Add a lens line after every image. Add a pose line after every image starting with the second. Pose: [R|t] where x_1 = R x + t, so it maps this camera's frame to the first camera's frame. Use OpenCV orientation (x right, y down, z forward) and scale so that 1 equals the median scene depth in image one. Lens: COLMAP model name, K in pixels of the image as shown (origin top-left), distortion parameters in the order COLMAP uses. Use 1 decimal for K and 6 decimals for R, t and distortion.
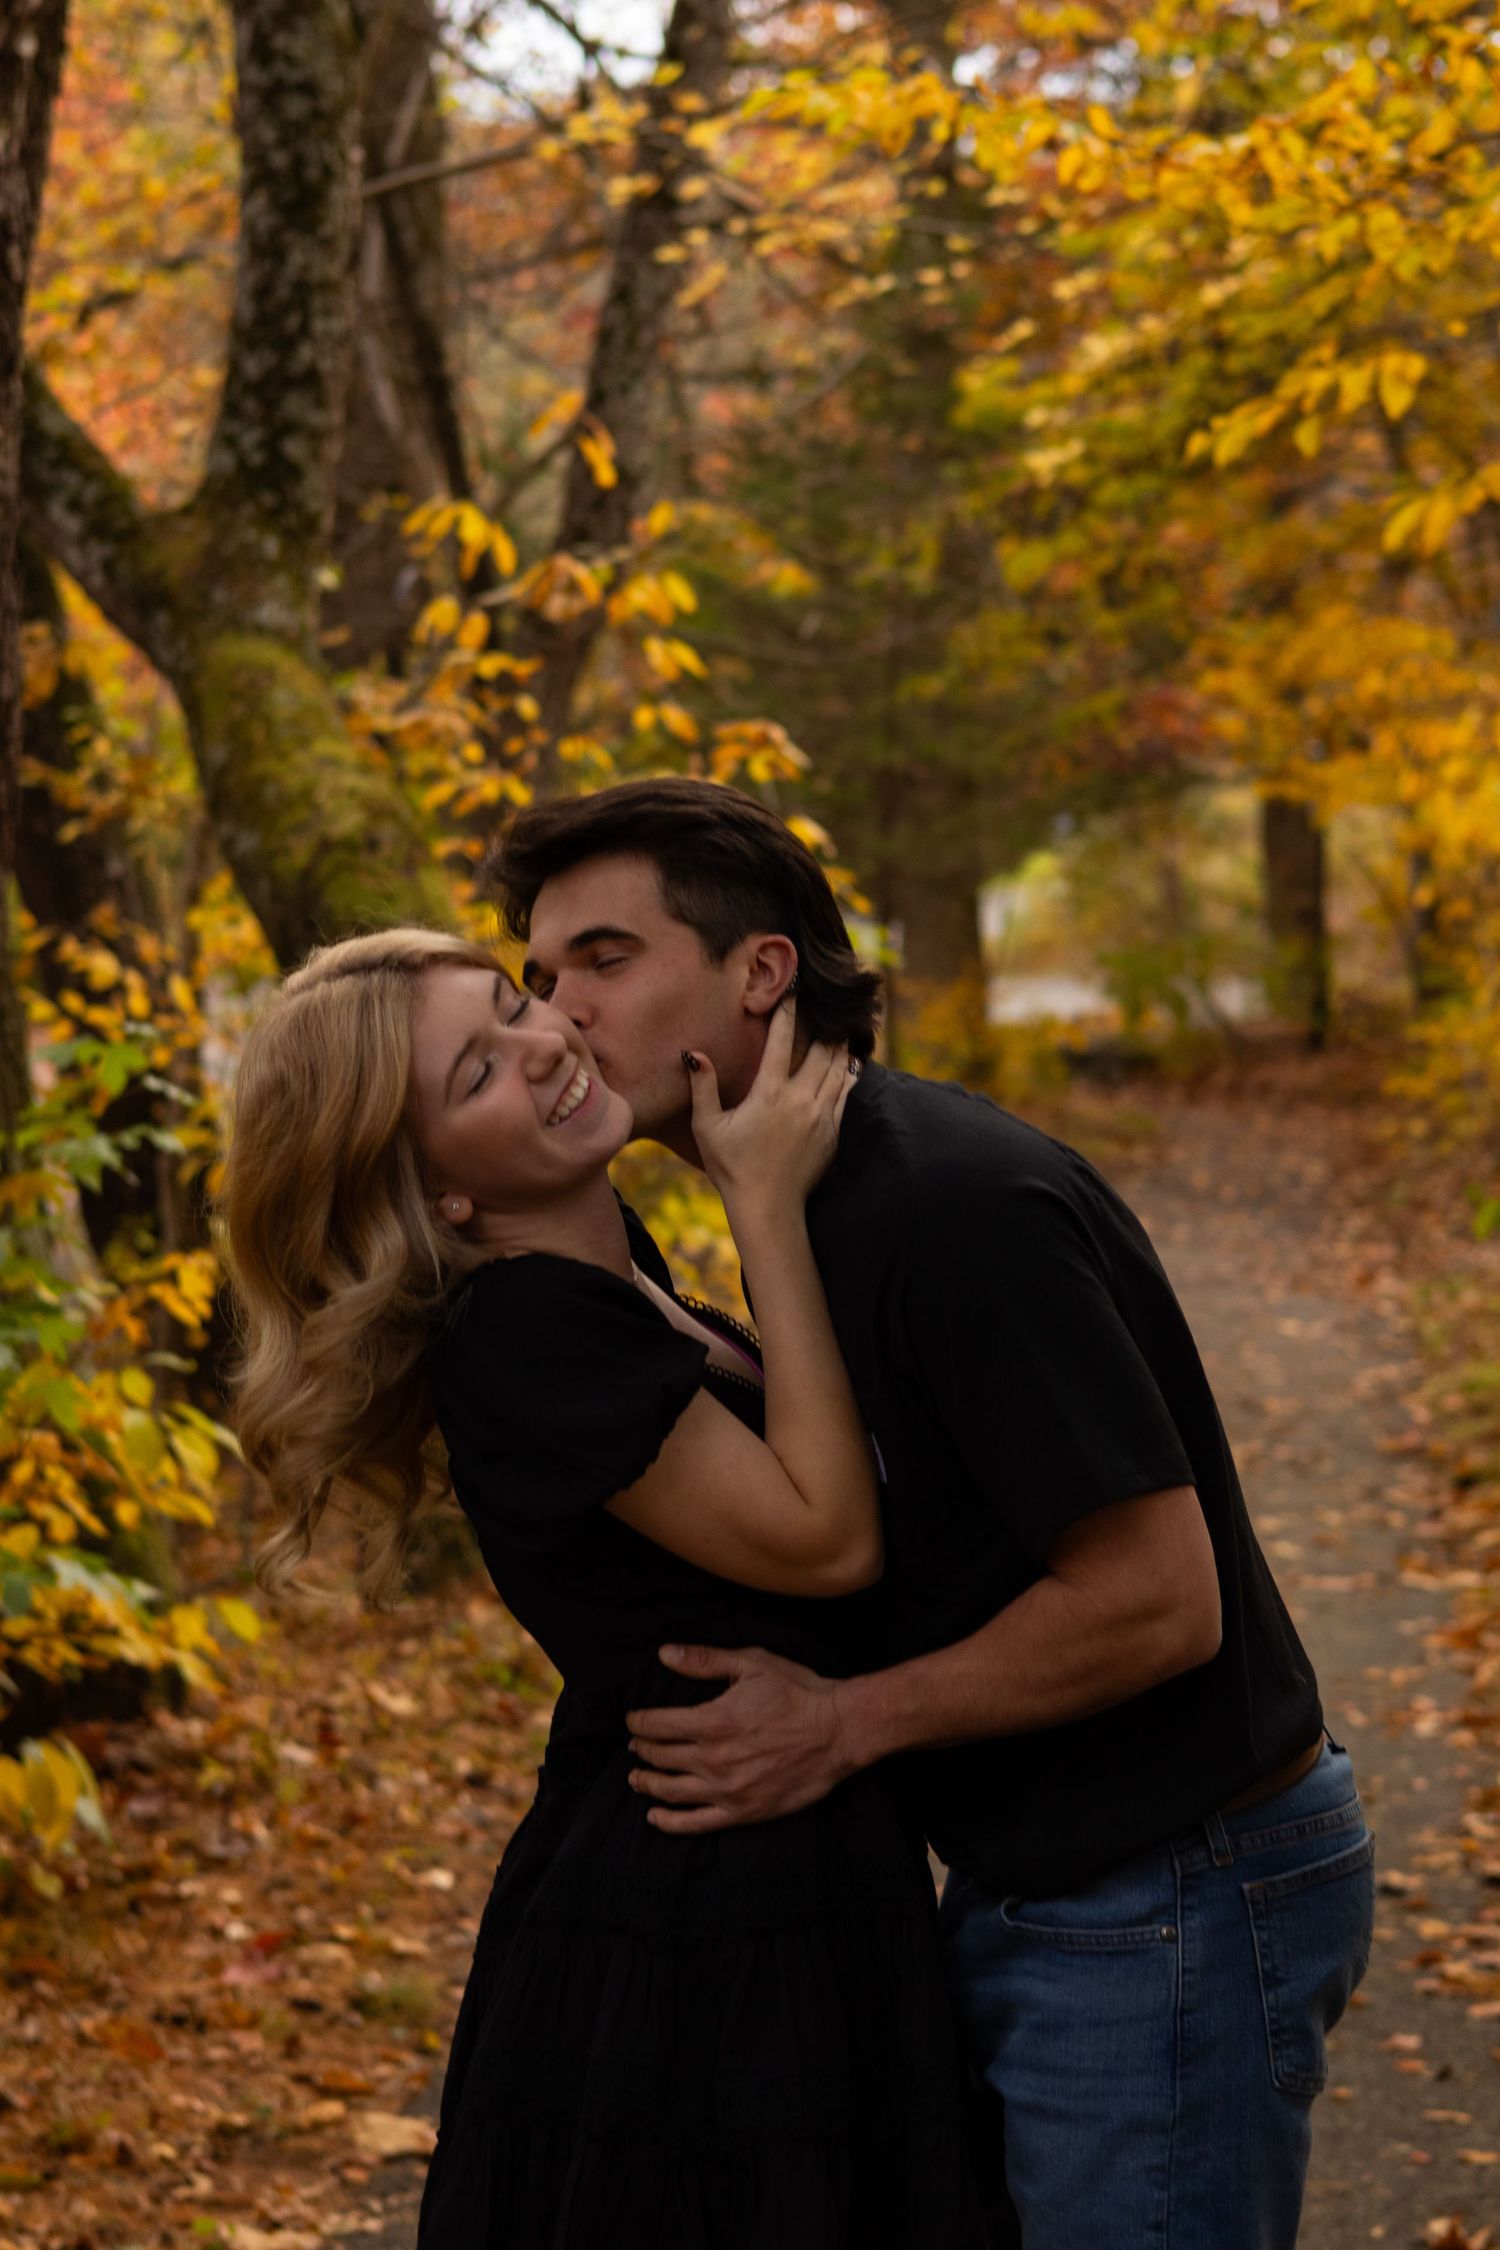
lens RADIAL K [[5142.4, 0, 752.3], [0, 5142.4, 1189.3], [0, 0, 1]] dist [0.004266, 0.123427]
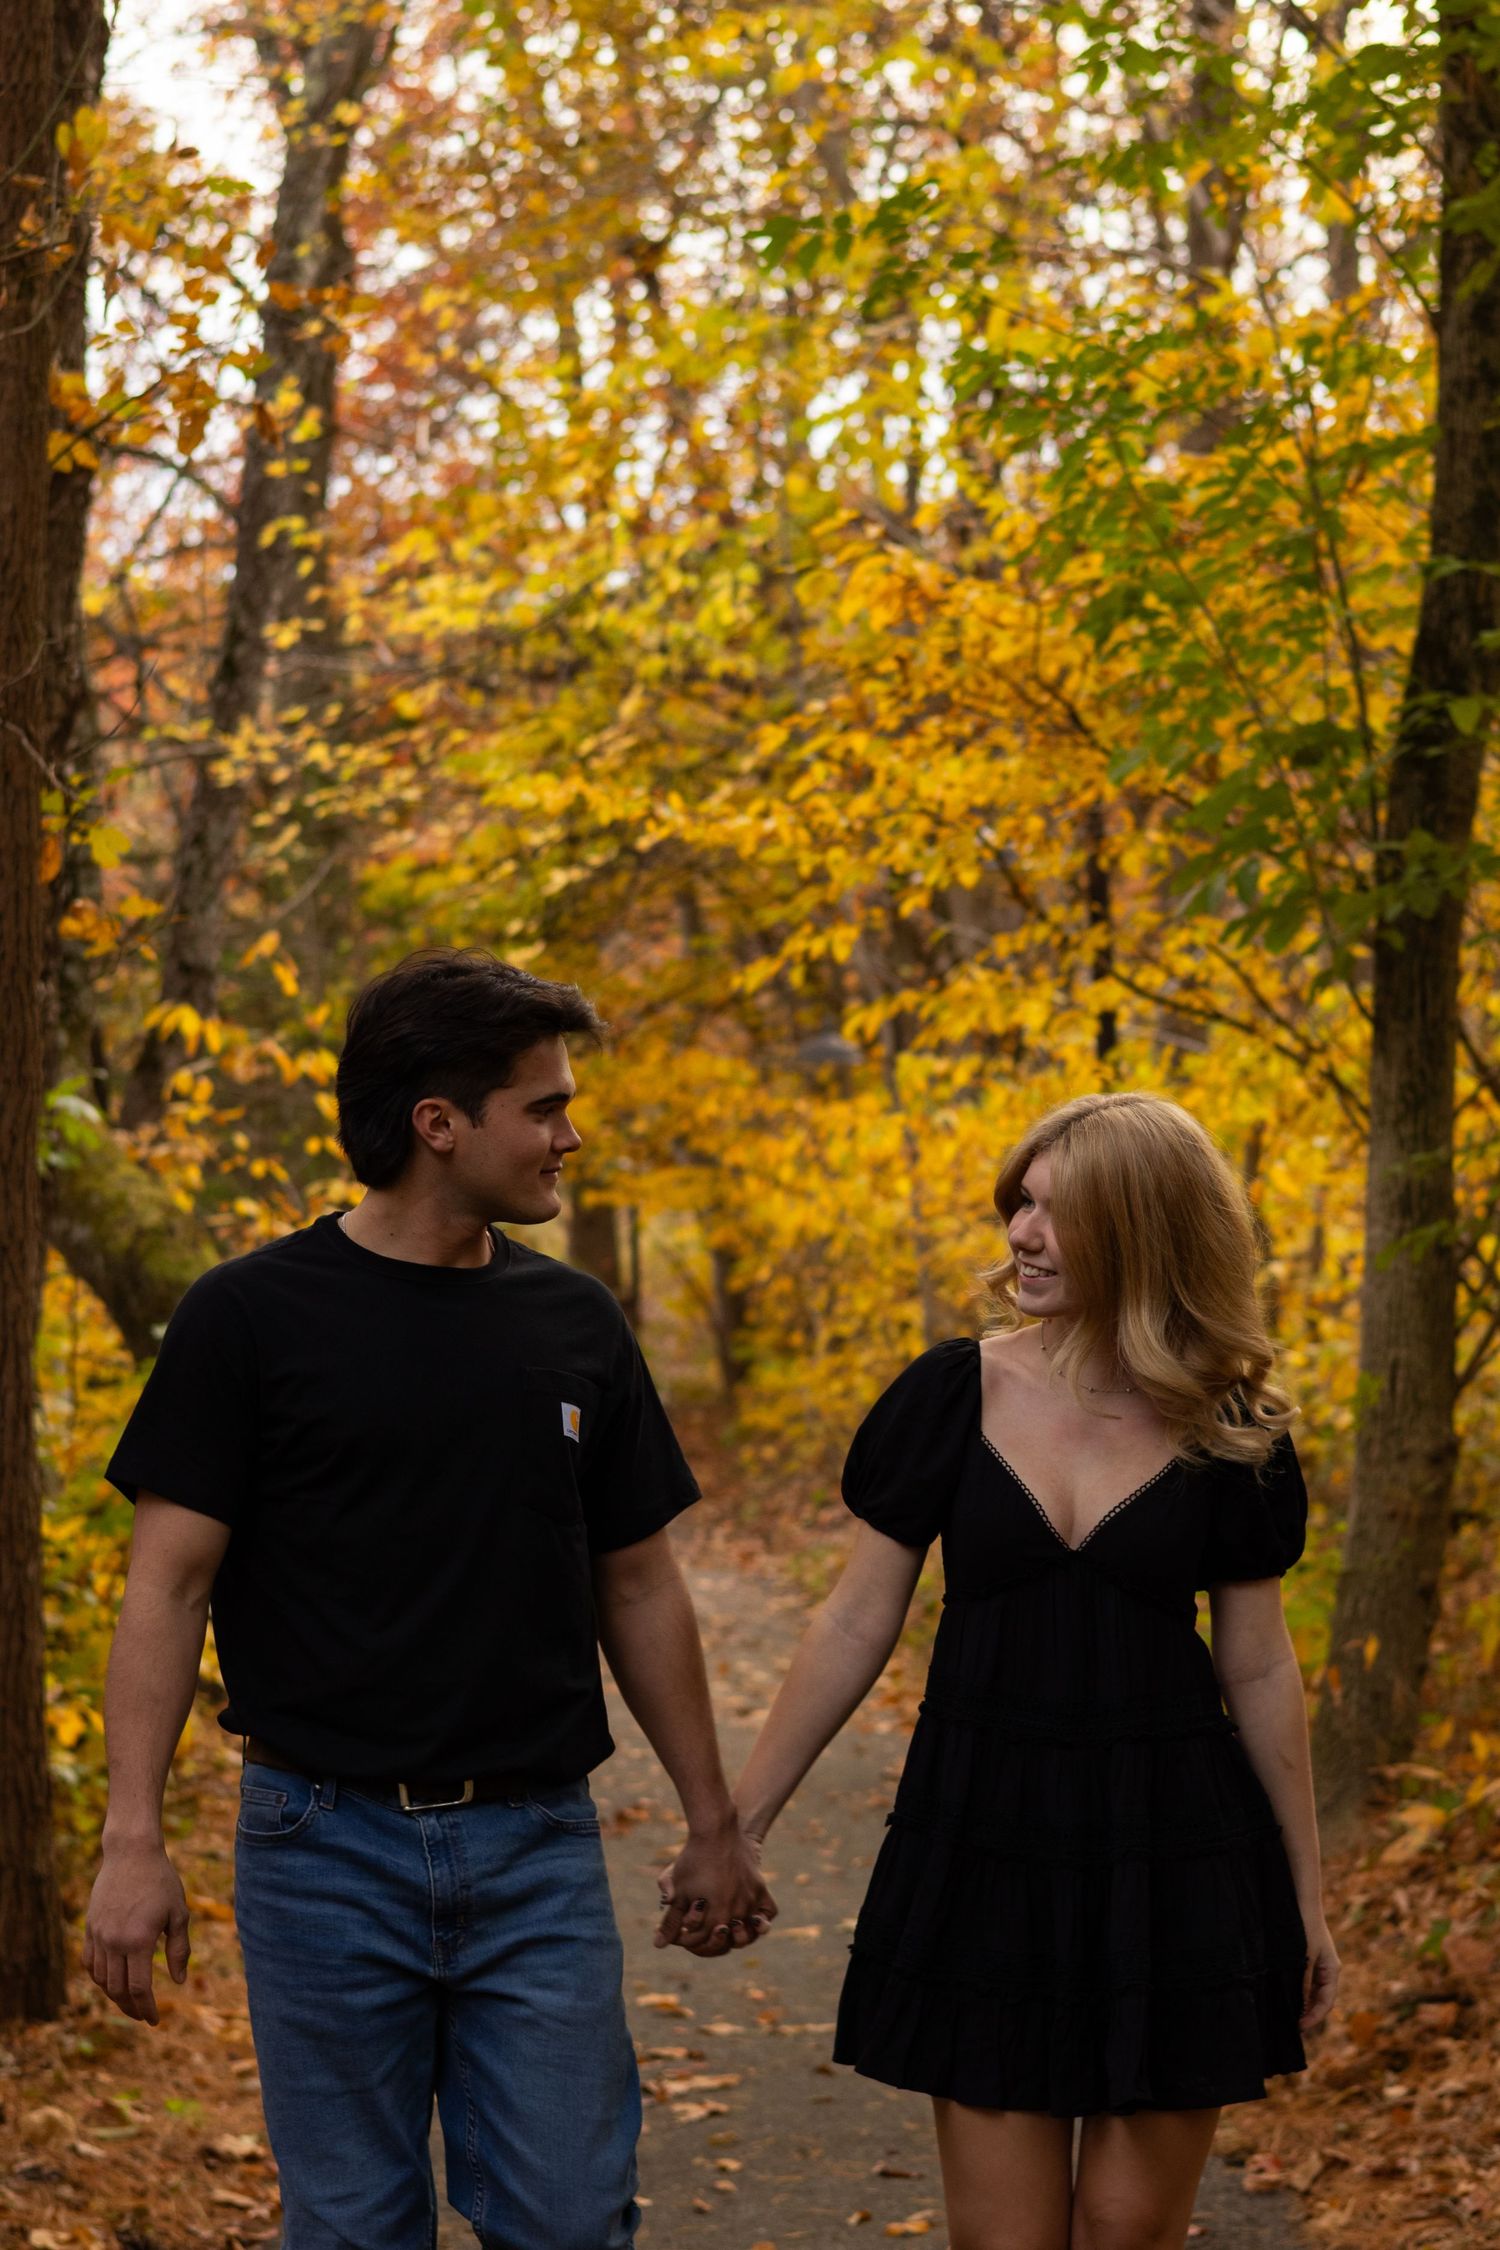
lens RADIAL K [[5301.6, 0, 750.0], [0, 5301.6, 1125.0], [0, 0, 1]] dist [0.108361, -0.480493]
pose [[0.988394, -0.023266, 0.150117, -0.136921], [0.037392, 0.995059, -0.091975, 0.053515], [-0.147235, 0.096521, 0.984381, -0.588948]]
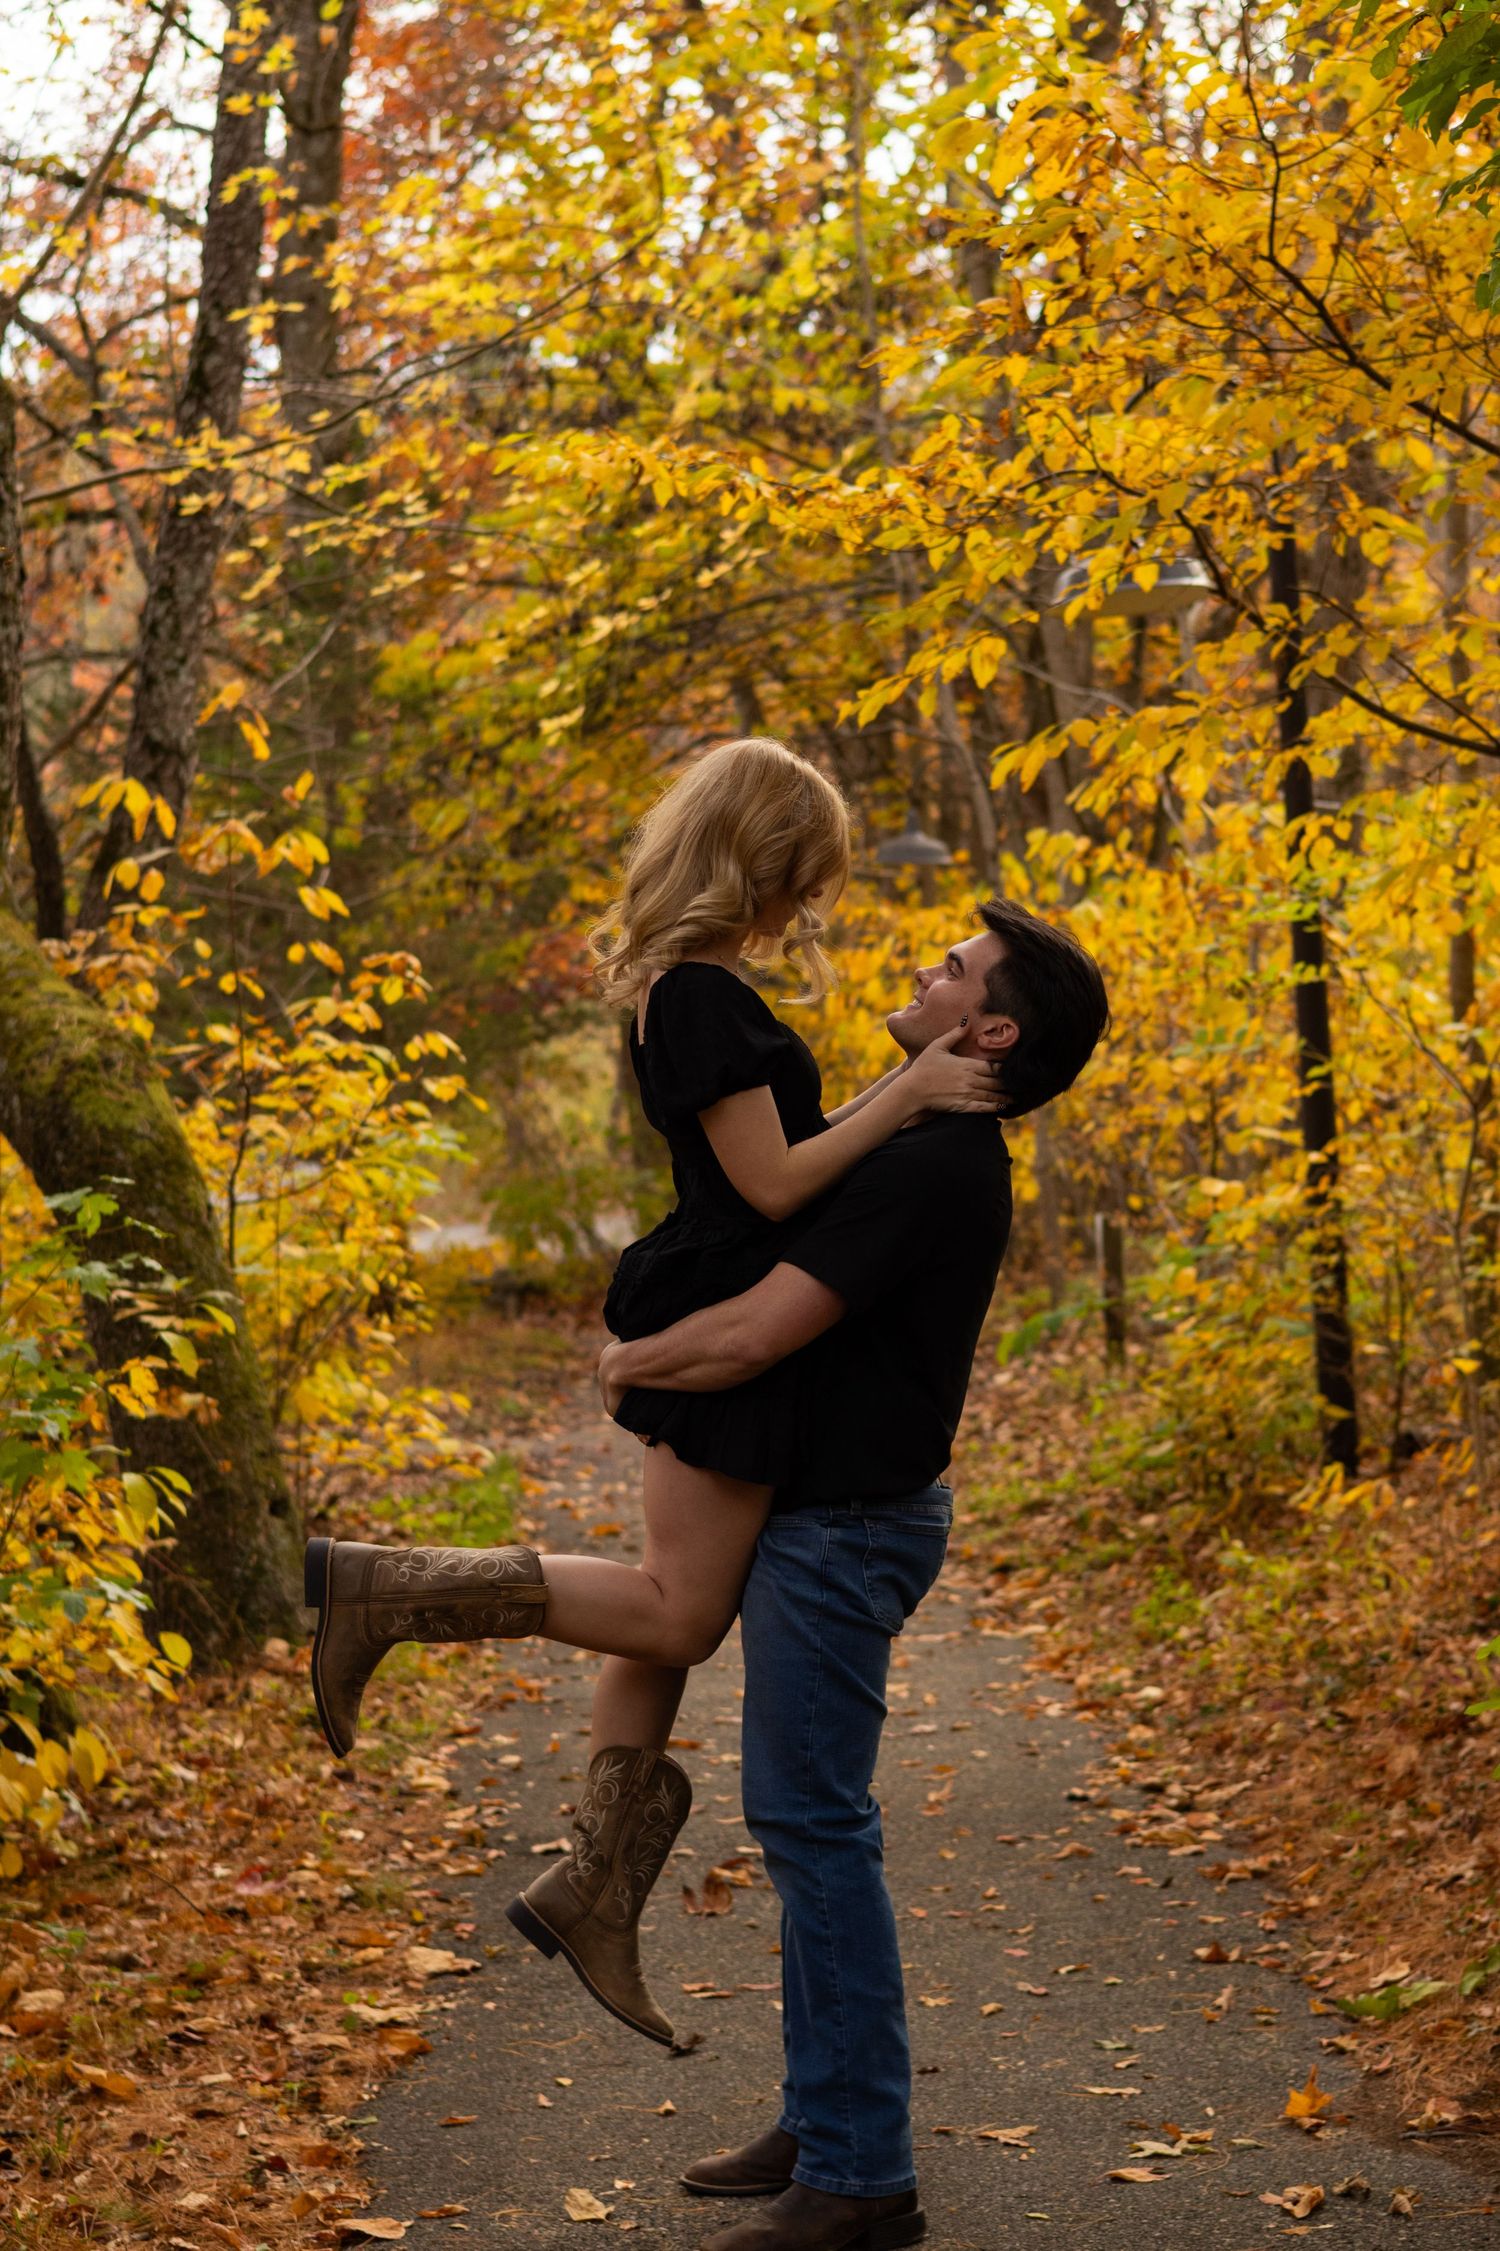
lens RADIAL K [[5304.0, 0, 750.0], [0, 5304.0, 1125.5], [0, 0, 1]] dist [0.108361, -0.480493]
pose [[0.989175, -0.043408, 0.140176, -0.097249], [0.052330, 0.996790, -0.060597, 0.029301], [-0.137095, 0.067276, 0.988271, -0.235922]]
